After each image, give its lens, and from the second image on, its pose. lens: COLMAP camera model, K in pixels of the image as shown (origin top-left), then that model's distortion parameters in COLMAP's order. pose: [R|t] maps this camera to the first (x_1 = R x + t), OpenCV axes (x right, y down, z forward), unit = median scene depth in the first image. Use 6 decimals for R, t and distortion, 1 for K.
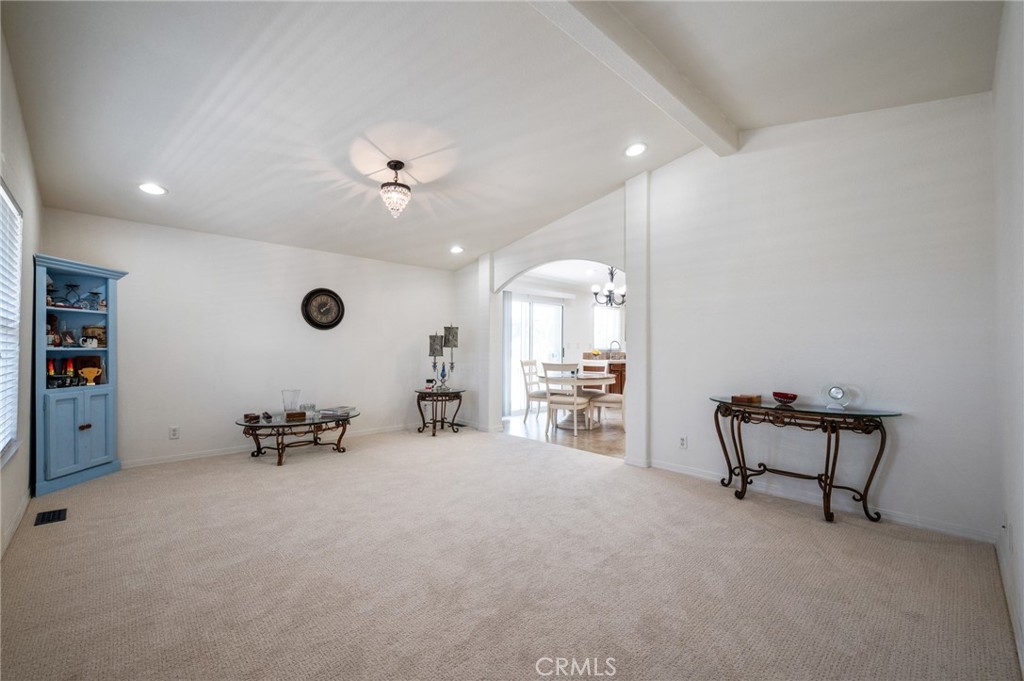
lens RADIAL K [[428.1, 0, 513.6], [0, 428.1, 347.3], [0, 0, 1]] dist [0.001784, 0.000362]
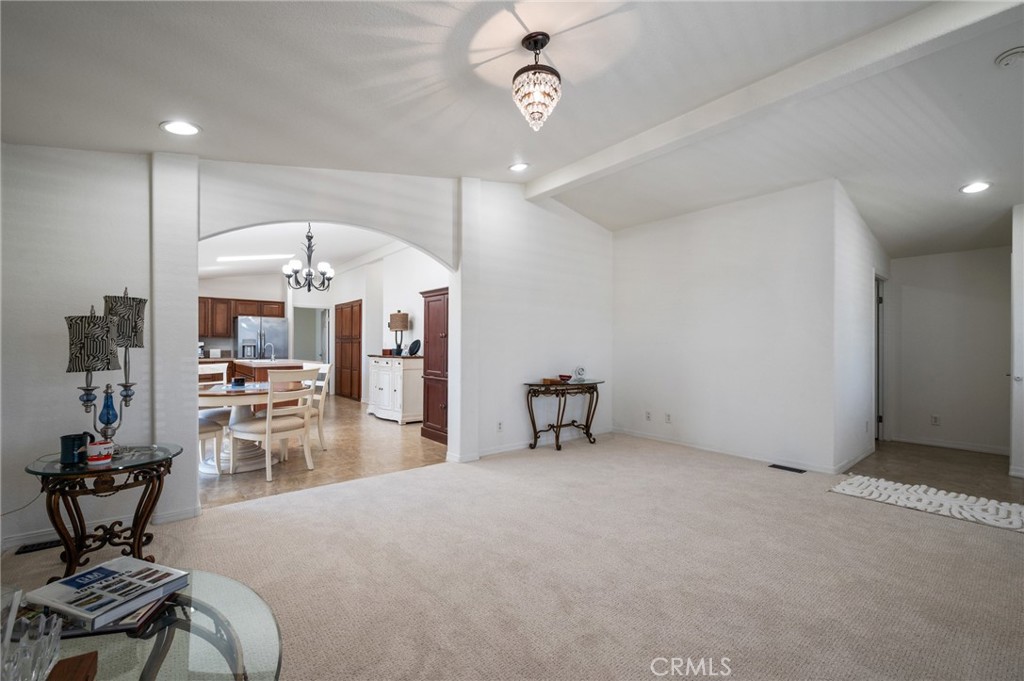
lens RADIAL K [[428.1, 0, 513.6], [0, 428.1, 347.3], [0, 0, 1]] dist [0.001784, 0.000362]
pose [[0.082767, -0.010263, 0.996516, -0.789843], [-0.003965, 0.999936, 0.010627, -0.008475], [-0.996561, -0.004831, 0.082721, 0.887394]]
